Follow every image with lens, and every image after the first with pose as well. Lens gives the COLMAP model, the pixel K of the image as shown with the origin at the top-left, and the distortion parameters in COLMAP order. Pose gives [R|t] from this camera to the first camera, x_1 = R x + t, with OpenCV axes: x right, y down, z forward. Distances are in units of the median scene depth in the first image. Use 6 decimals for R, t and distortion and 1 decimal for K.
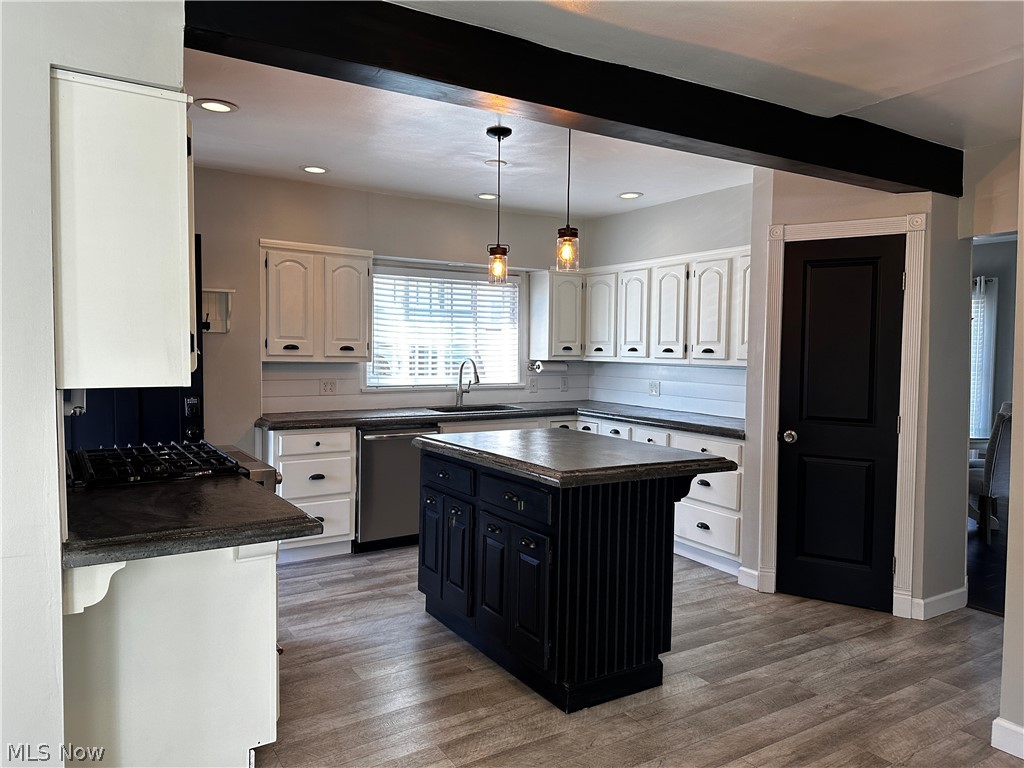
lens RADIAL K [[717.0, 0, 511.6], [0, 717.0, 380.9], [0, 0, 1]] dist [0.035402, -0.046745]
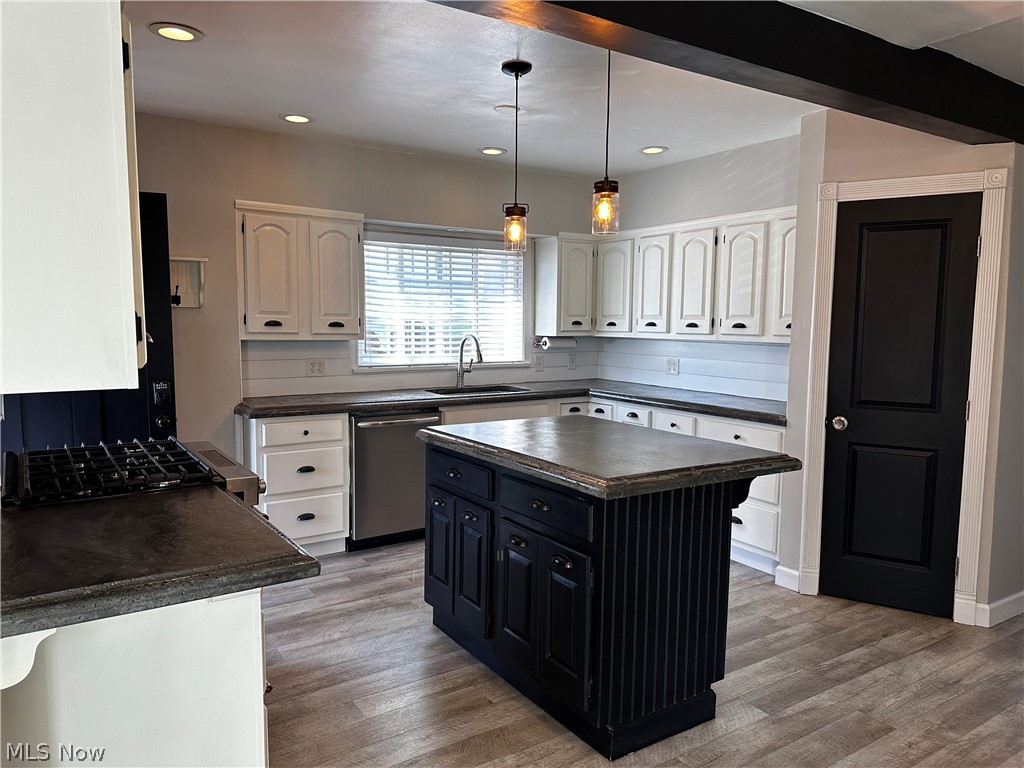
lens RADIAL K [[717.0, 0, 509.5], [0, 717.0, 390.5], [0, 0, 1]] dist [0.035402, -0.046745]
pose [[0.999820, -0.005534, 0.018174, -0.040576], [0.004535, 0.998500, 0.054558, -0.014694], [-0.018449, -0.054466, 0.998345, 0.131939]]
